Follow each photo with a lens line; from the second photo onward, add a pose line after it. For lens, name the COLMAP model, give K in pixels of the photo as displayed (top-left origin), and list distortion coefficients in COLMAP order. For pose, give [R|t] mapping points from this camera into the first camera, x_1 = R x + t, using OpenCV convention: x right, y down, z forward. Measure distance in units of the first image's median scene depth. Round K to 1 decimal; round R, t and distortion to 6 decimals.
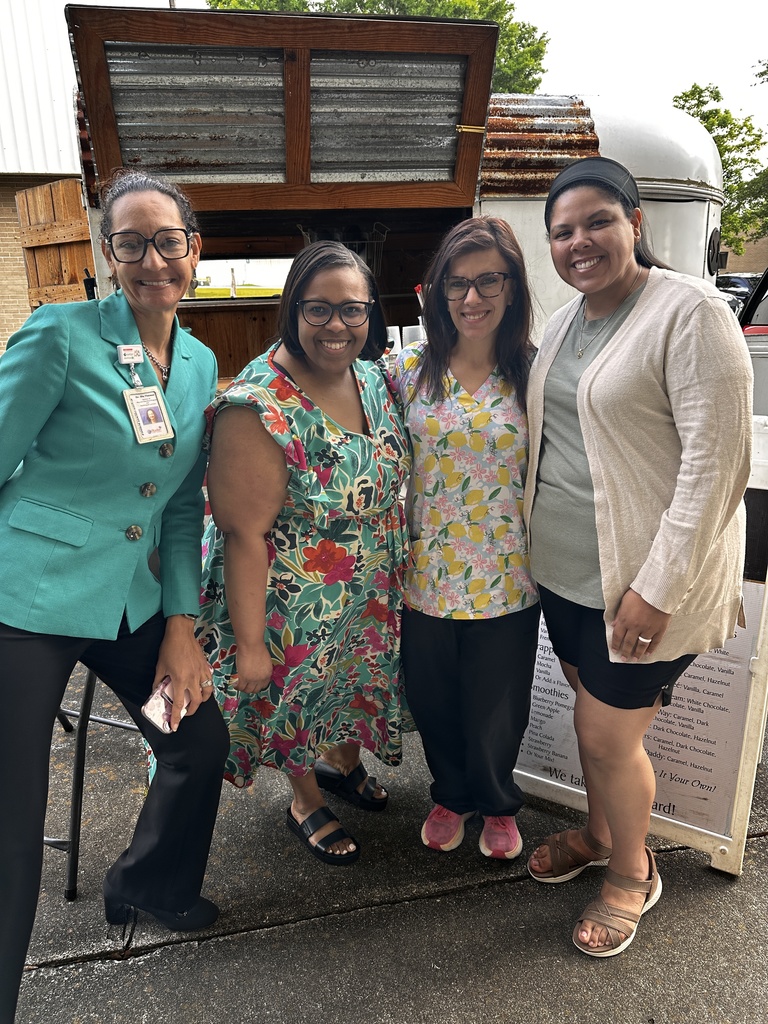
lens RADIAL K [[741.1, 0, 375.1], [0, 741.1, 512.2], [0, 0, 1]] dist [0.001480, 0.002754]
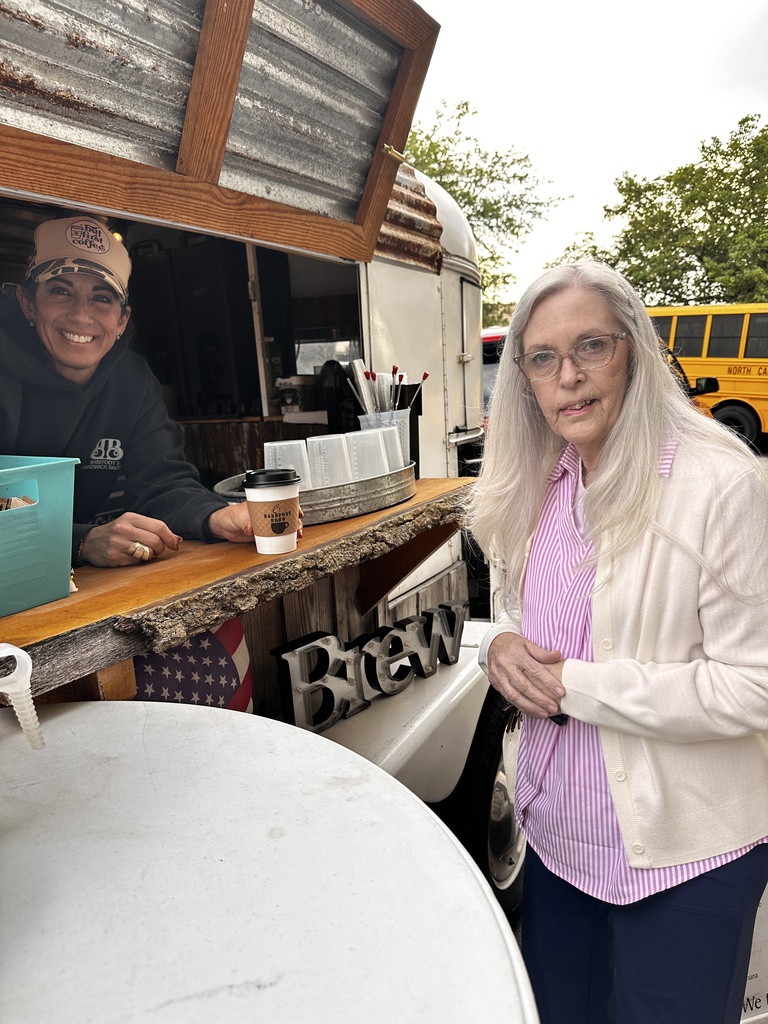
lens RADIAL K [[741.1, 0, 375.1], [0, 741.1, 512.2], [0, 0, 1]] dist [0.001480, 0.002754]
pose [[0.705067, -0.112376, 0.700180, -0.437816], [0.200691, 0.978619, -0.045027, -0.162904], [-0.680149, 0.172267, 0.712545, 0.596460]]
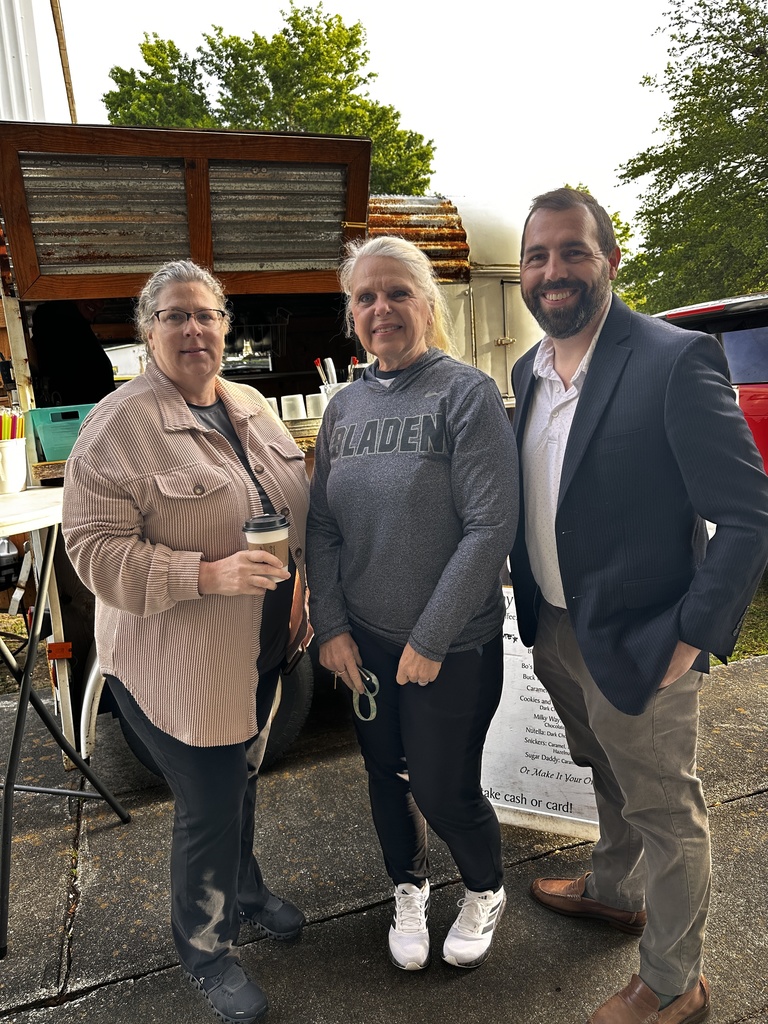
lens RADIAL K [[736.5, 0, 384.0], [0, 736.5, 512.0], [0, 0, 1]] dist [0.012042, -0.006009]
pose [[0.990828, -0.054492, 0.123653, 0.009599], [0.067146, 0.992660, -0.100586, 0.043792], [-0.117265, 0.107966, 0.987214, -0.087174]]
